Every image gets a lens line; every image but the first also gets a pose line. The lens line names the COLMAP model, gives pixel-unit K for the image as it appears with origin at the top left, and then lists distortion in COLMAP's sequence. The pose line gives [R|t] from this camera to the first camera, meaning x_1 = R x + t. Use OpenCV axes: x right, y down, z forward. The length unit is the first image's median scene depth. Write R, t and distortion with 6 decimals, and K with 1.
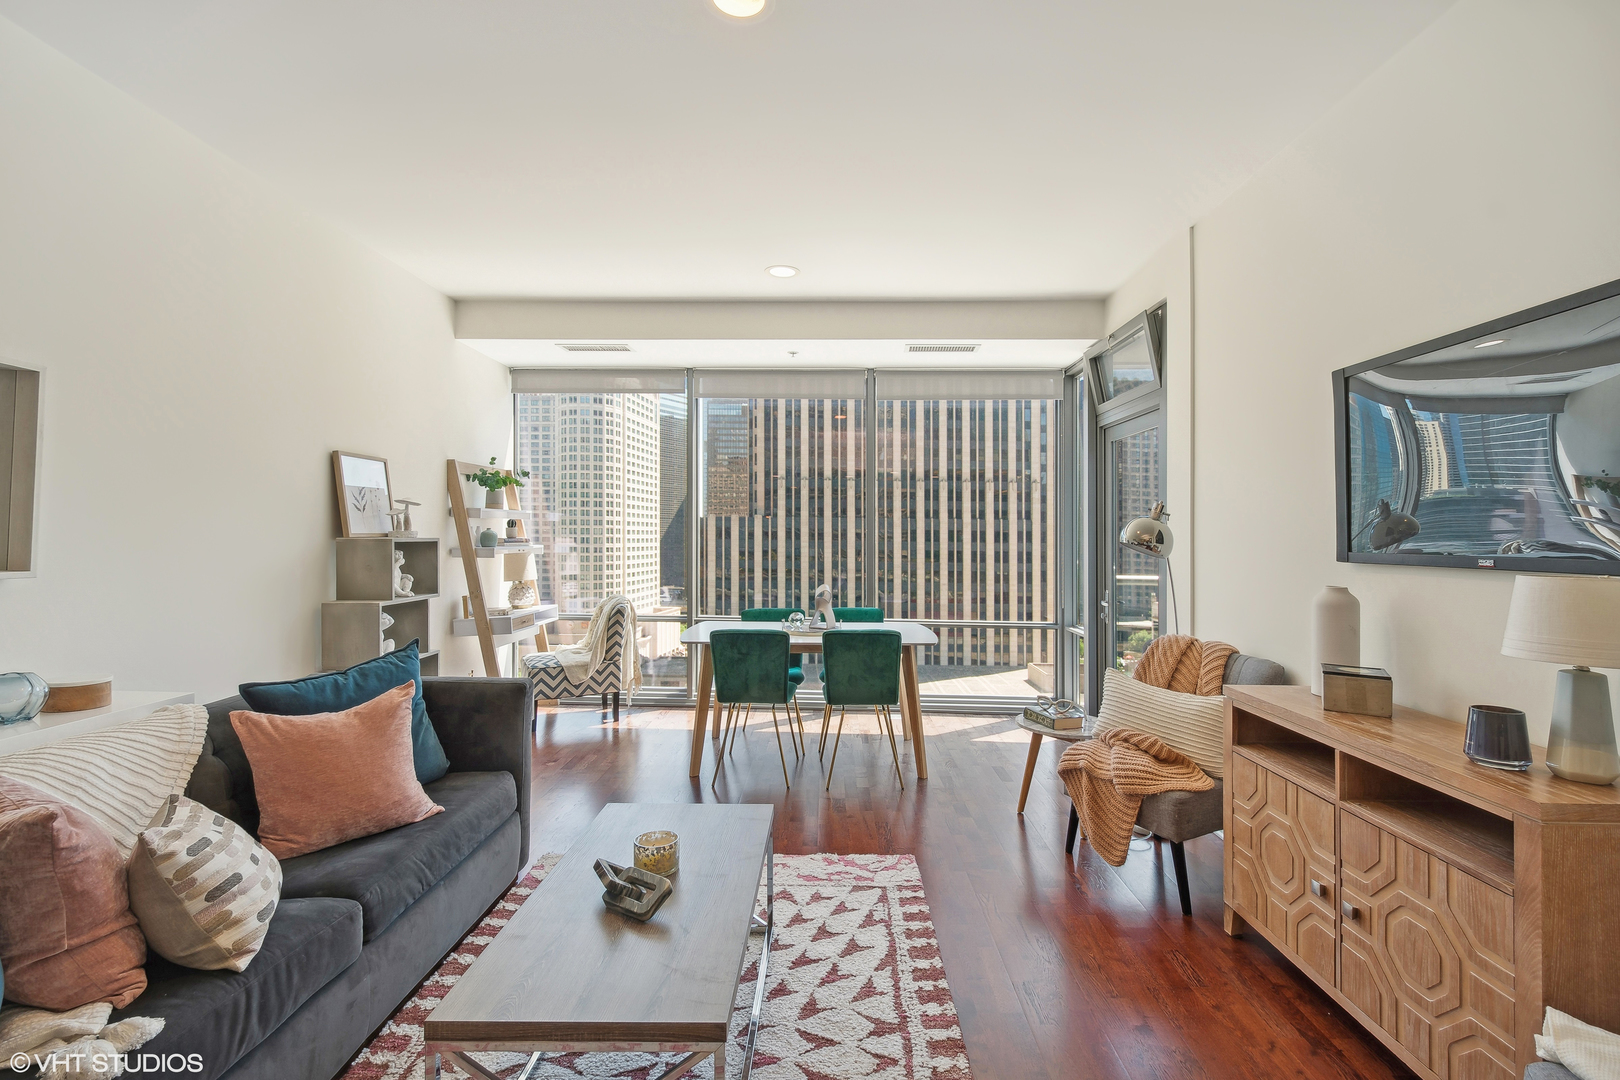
lens RADIAL K [[745.2, 0, 828.1], [0, 745.2, 539.5], [0, 0, 1]] dist [0.012102, -0.000651]
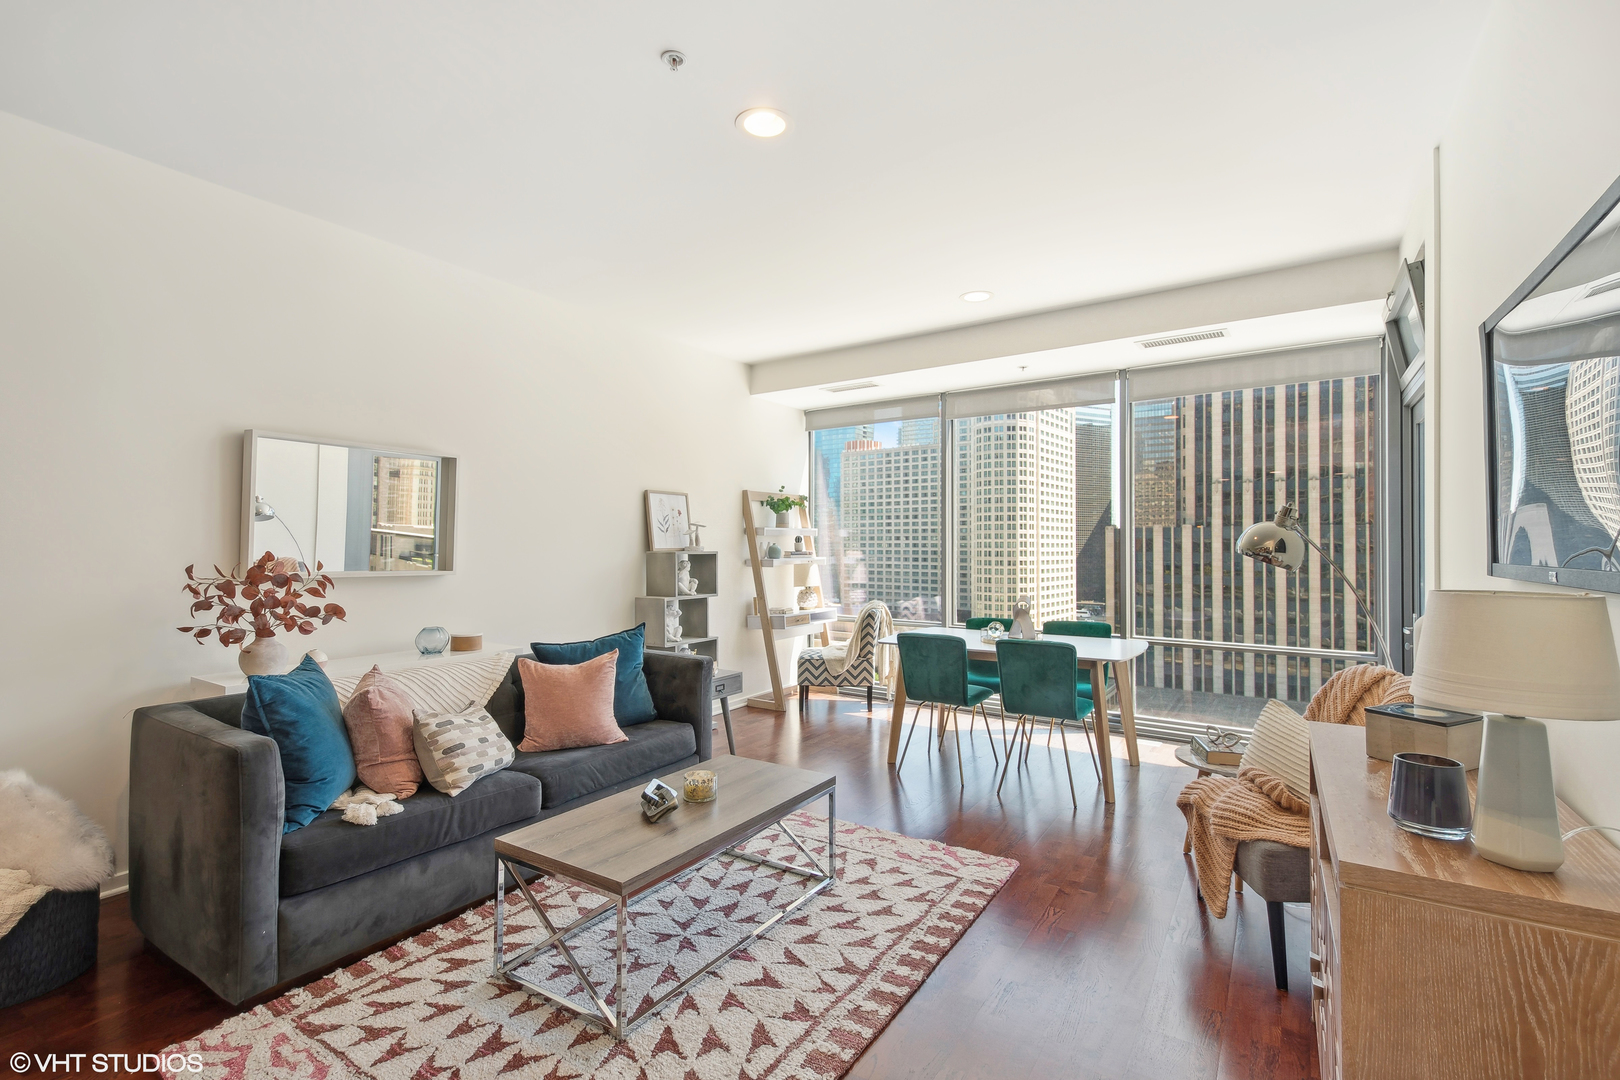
lens RADIAL K [[740.8, 0, 804.3], [0, 740.8, 545.8], [0, 0, 1]] dist [0.016476, -0.000060]
pose [[0.838360, -0.009506, -0.545035, 0.253591], [0.004350, 0.999933, -0.010749, 0.002090], [0.545100, 0.006641, 0.838345, -0.005924]]
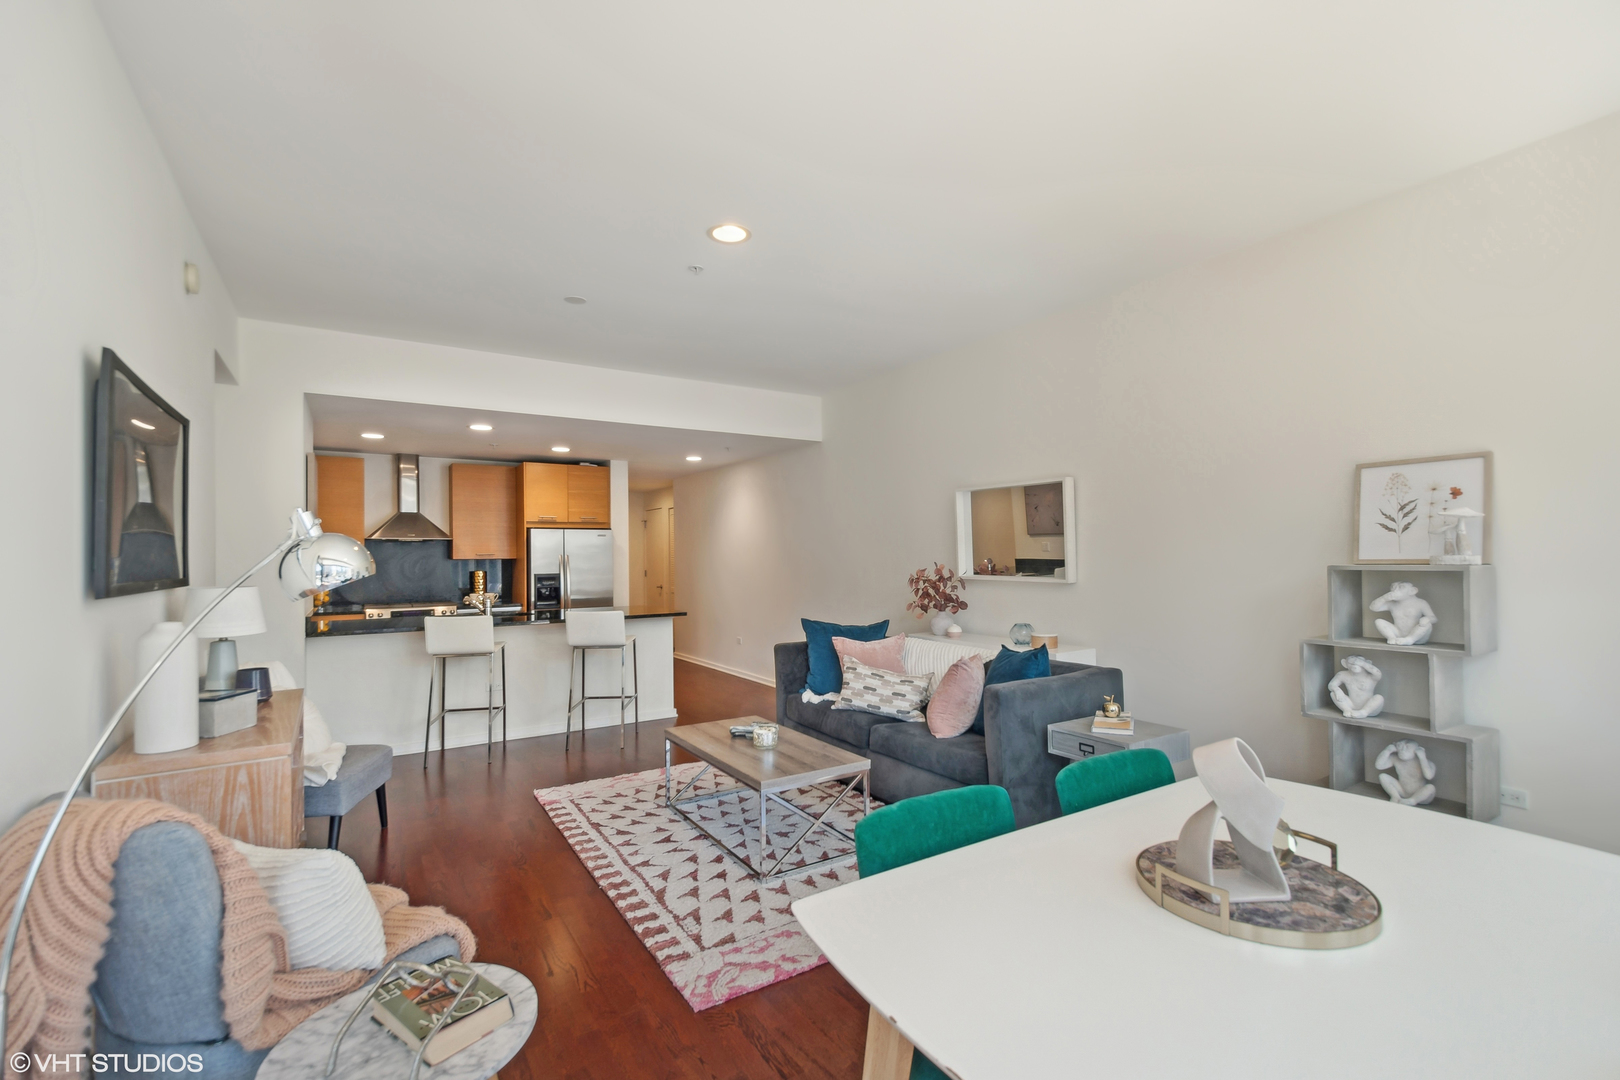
lens RADIAL K [[725.9, 0, 831.2], [0, 725.9, 559.7], [0, 0, 1]] dist [0.015306, -0.000005]
pose [[-0.836932, -0.004479, -0.547289, 0.232994], [-0.004363, 0.999989, -0.001512, -0.003165], [0.547290, 0.001122, -0.836942, 0.986082]]
